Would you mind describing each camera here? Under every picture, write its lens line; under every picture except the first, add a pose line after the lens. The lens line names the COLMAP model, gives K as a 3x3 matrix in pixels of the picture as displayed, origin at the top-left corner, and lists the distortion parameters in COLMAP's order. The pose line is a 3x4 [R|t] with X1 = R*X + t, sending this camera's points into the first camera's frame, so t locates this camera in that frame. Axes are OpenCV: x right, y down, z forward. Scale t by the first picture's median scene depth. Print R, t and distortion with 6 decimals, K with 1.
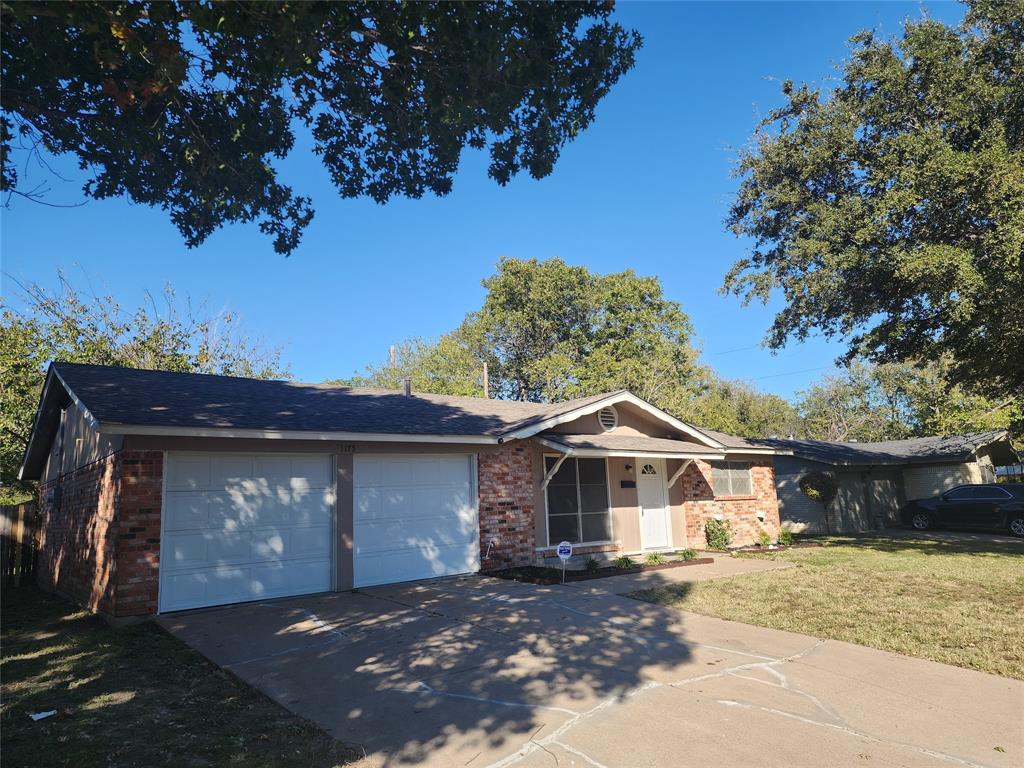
lens RADIAL K [[677.2, 0, 495.1], [0, 677.2, 389.2], [0, 0, 1]] dist [0.092334, -0.091827]
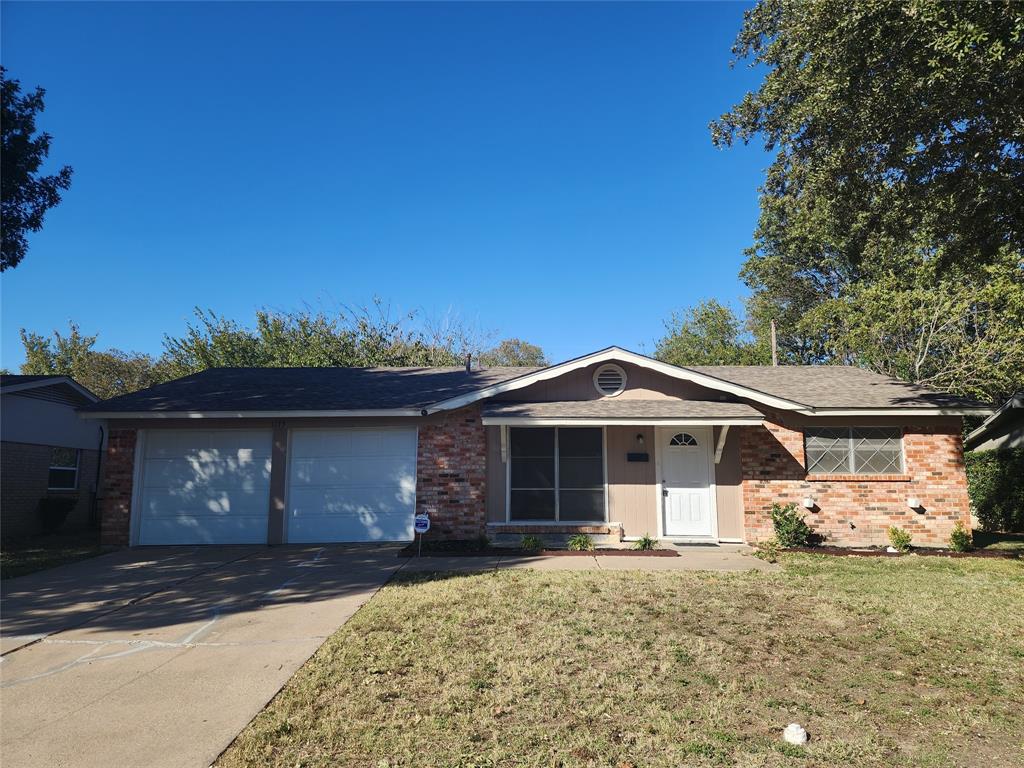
lens RADIAL K [[677.2, 0, 495.1], [0, 677.2, 389.2], [0, 0, 1]] dist [0.092334, -0.091827]
pose [[0.774056, -0.056622, -0.630580, 0.696266], [0.079612, 0.996792, 0.008221, 0.040594], [0.628092, -0.056565, 0.776080, 0.282484]]
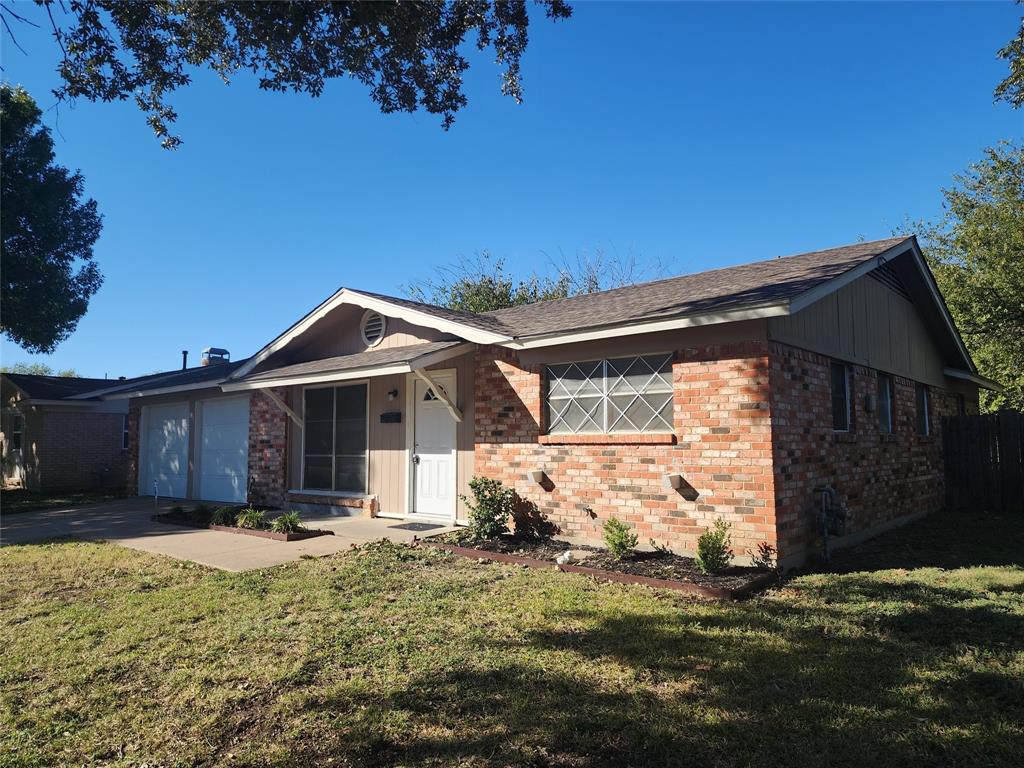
lens RADIAL K [[677.2, 0, 495.1], [0, 677.2, 389.2], [0, 0, 1]] dist [0.092334, -0.091827]
pose [[0.181577, -0.042851, -0.982443, 1.049421], [0.165694, 0.986099, -0.012386, 0.160893], [0.969317, -0.160536, 0.186154, 1.147874]]
